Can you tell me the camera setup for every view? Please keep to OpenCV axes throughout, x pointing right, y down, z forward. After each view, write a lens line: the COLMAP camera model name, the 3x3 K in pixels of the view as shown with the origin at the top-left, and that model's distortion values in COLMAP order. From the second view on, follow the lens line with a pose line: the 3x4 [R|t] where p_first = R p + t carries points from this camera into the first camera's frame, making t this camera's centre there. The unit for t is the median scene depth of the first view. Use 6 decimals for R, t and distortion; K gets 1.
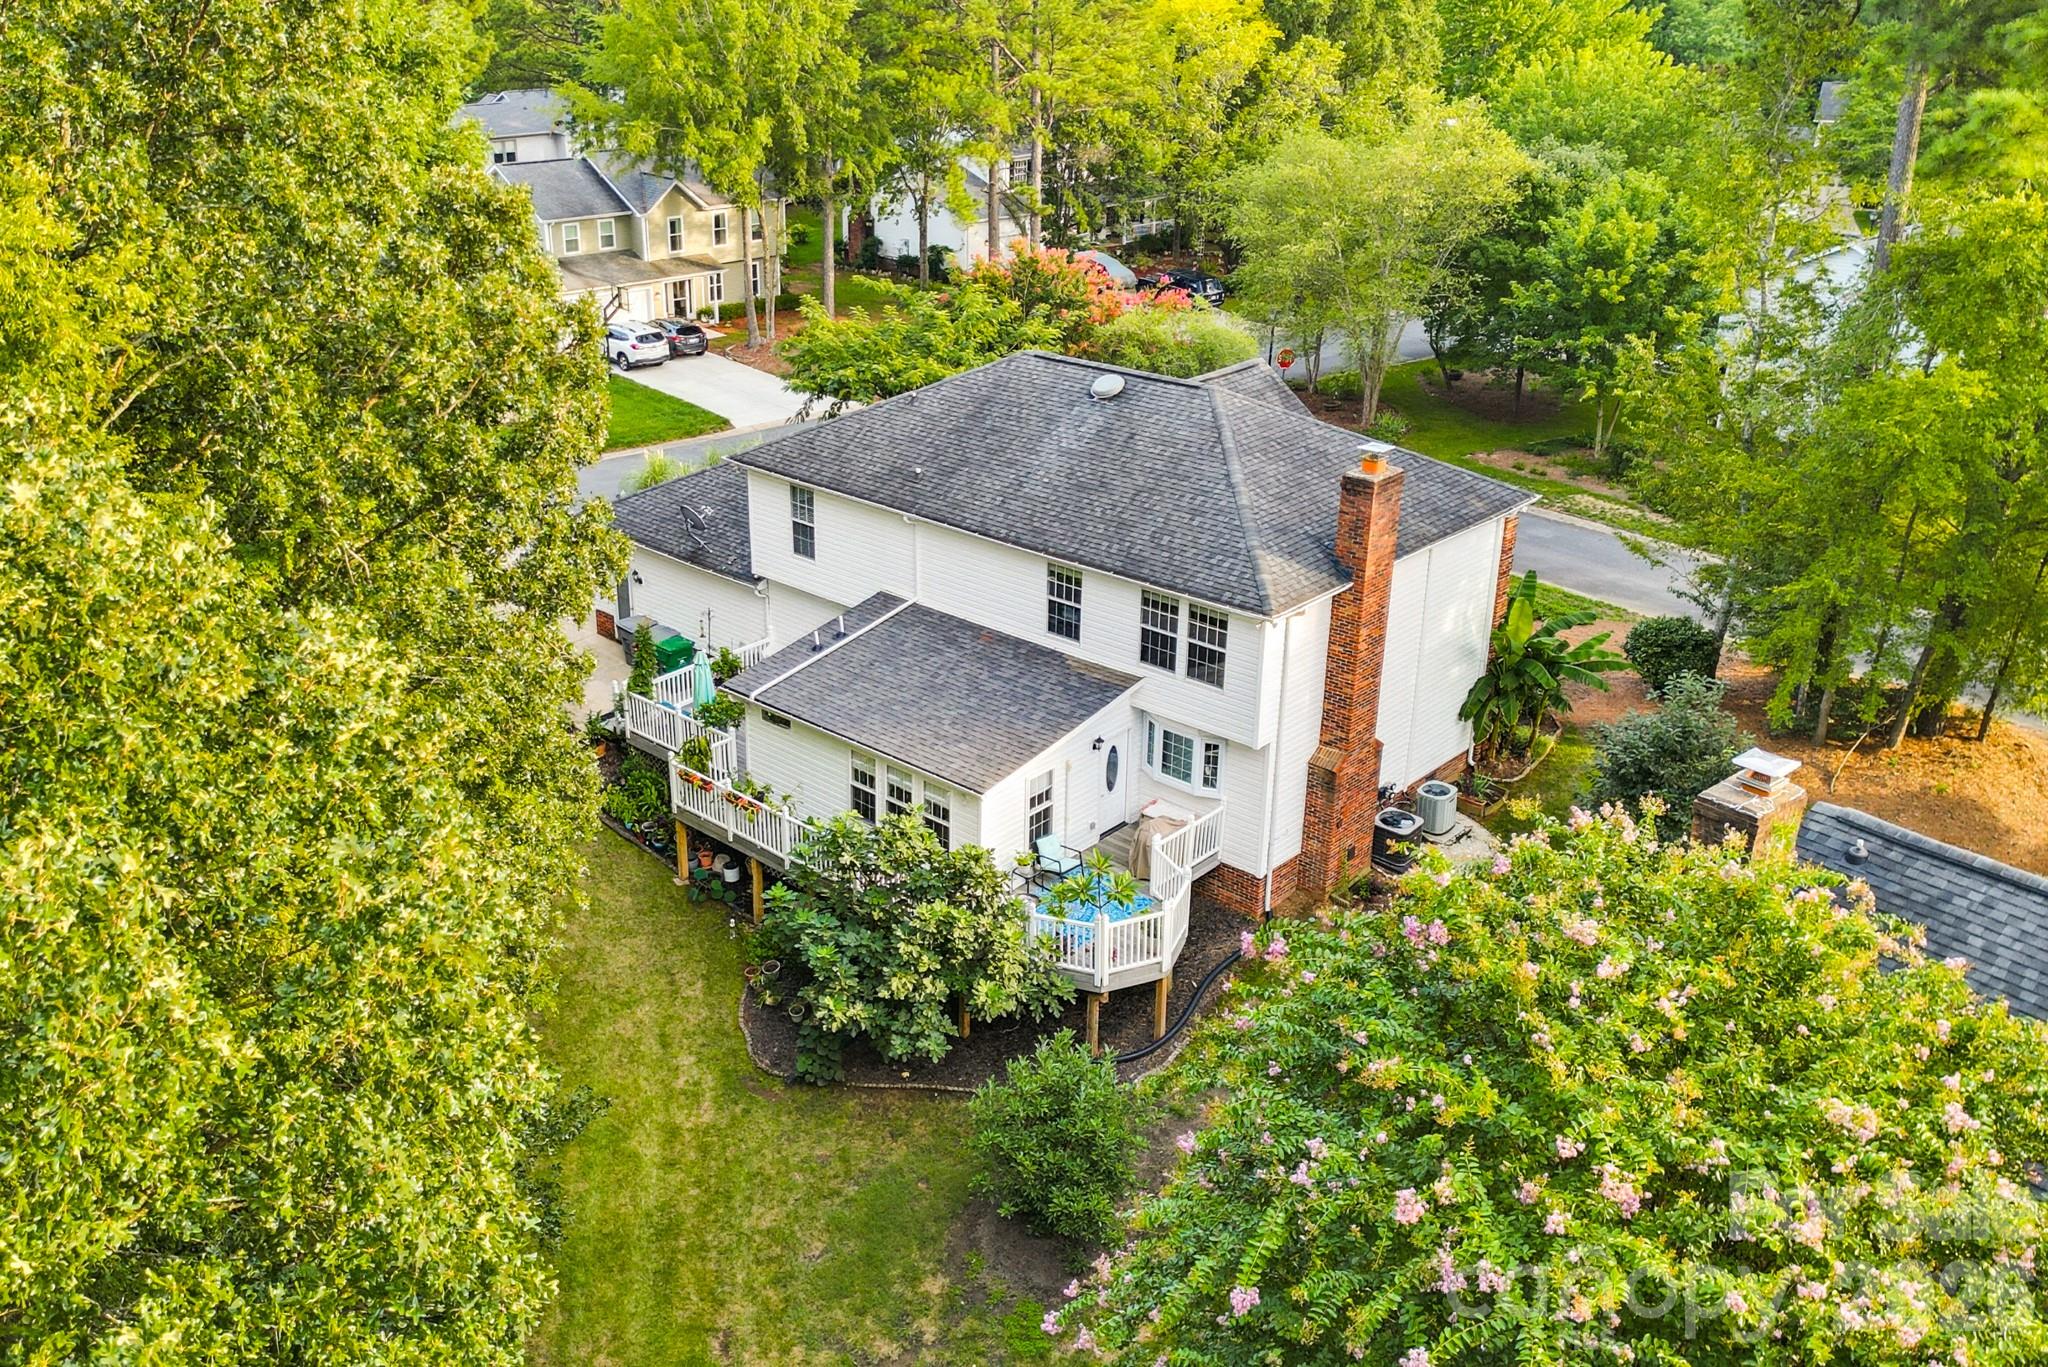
lens RADIAL K [[1676.9, 0, 1019.7], [0, 1676.9, 758.3], [0, 0, 1]] dist [0.090400, -0.120272]
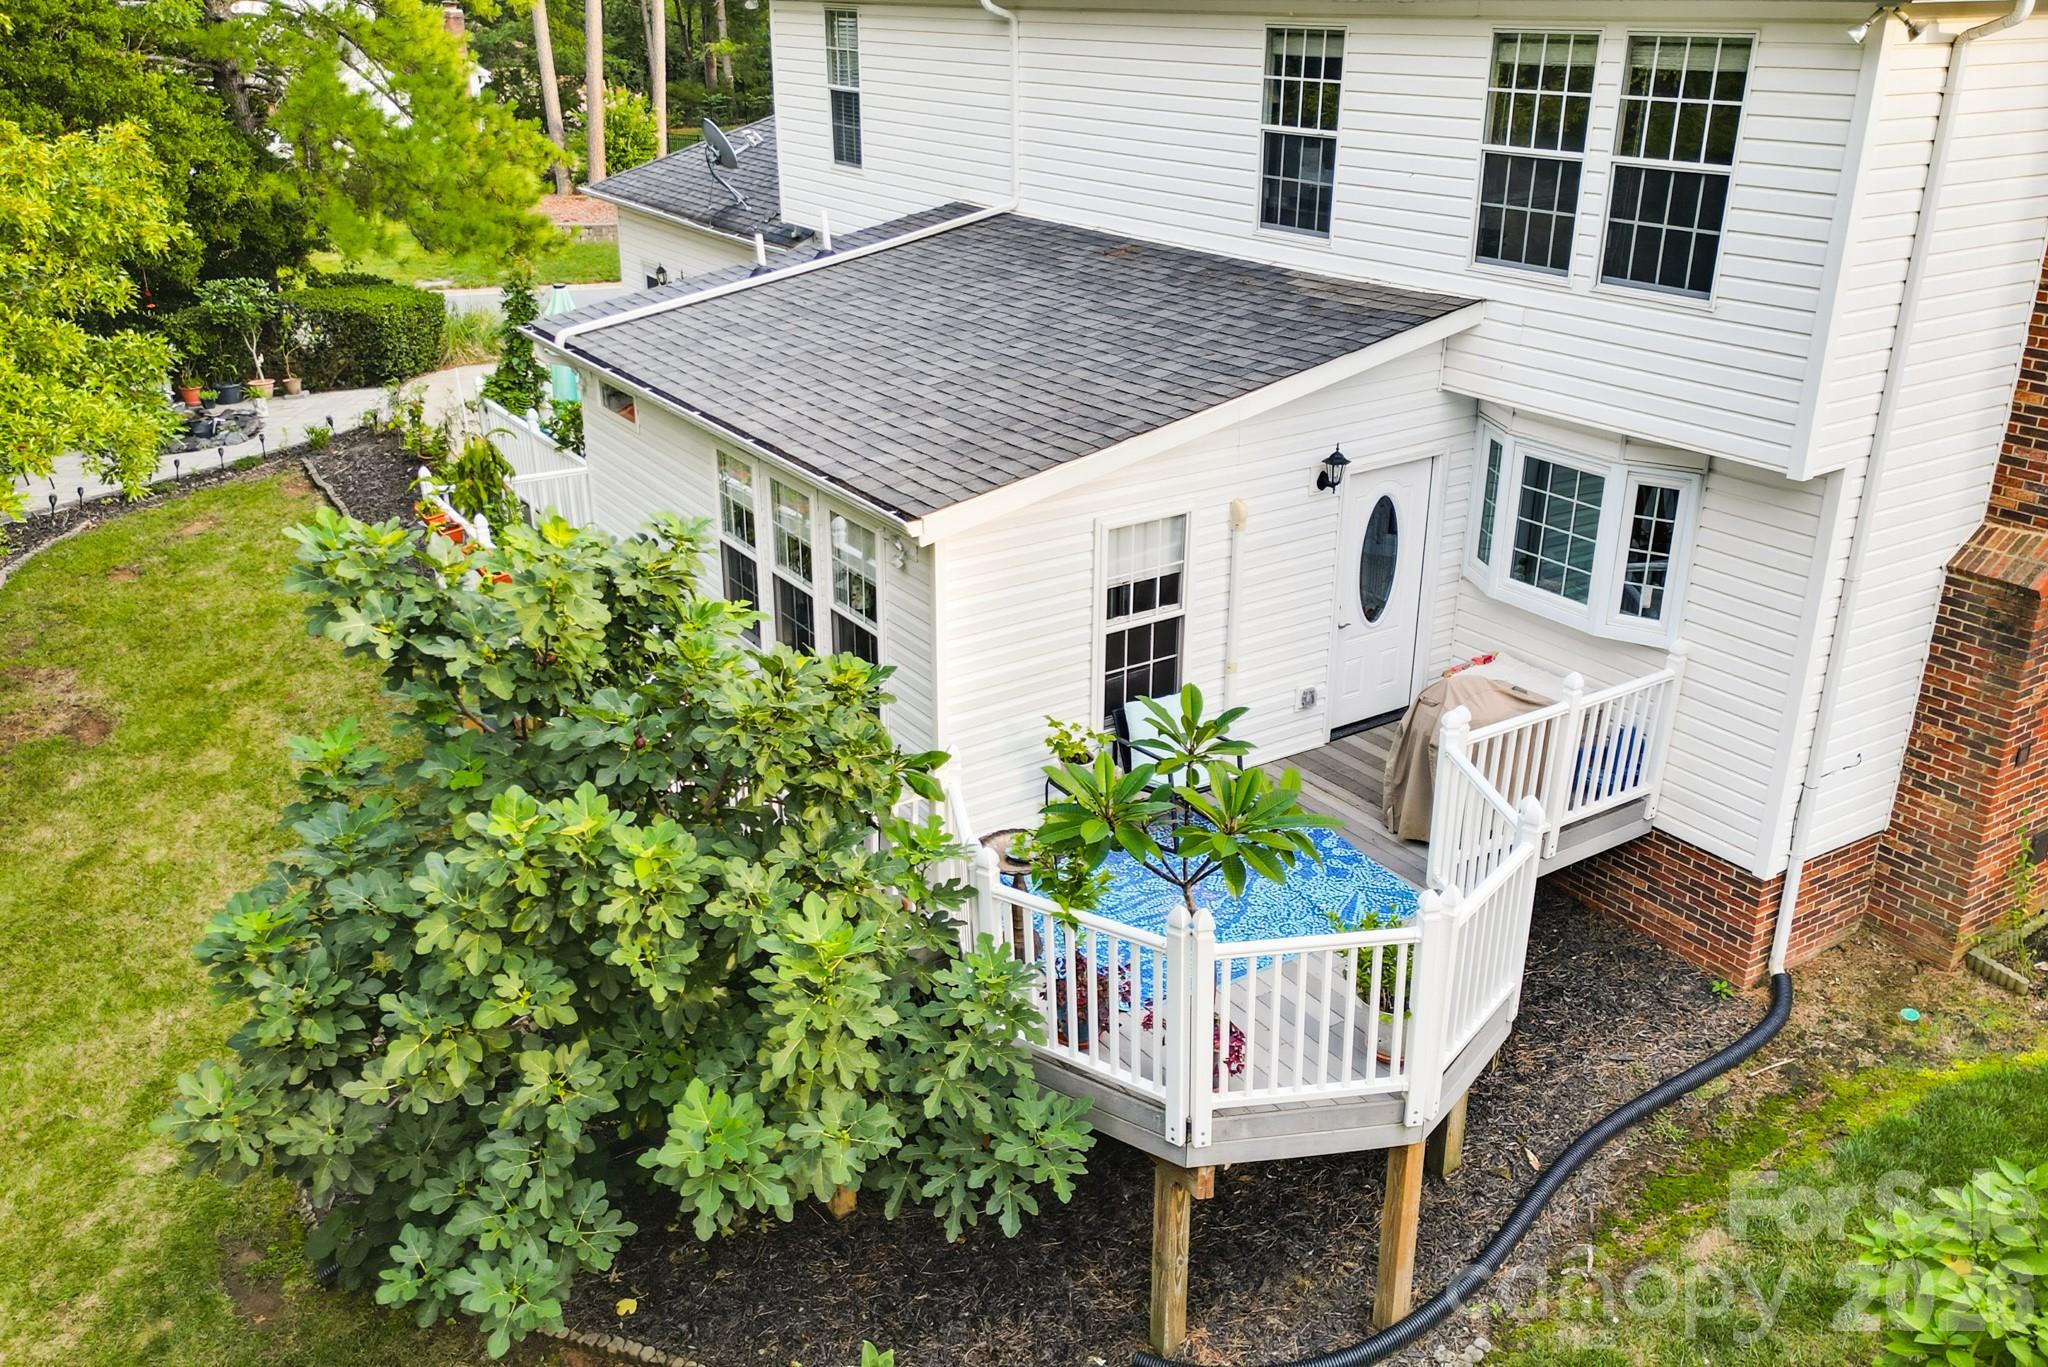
lens RADIAL K [[1676.9, 0, 1019.7], [0, 1676.9, 758.3], [0, 0, 1]] dist [0.090400, -0.120272]
pose [[0.963171, 0.094295, -0.251812, 0.080616], [-0.095522, 0.995400, 0.007377, 0.059345], [0.251349, 0.016948, 0.967748, 0.623366]]
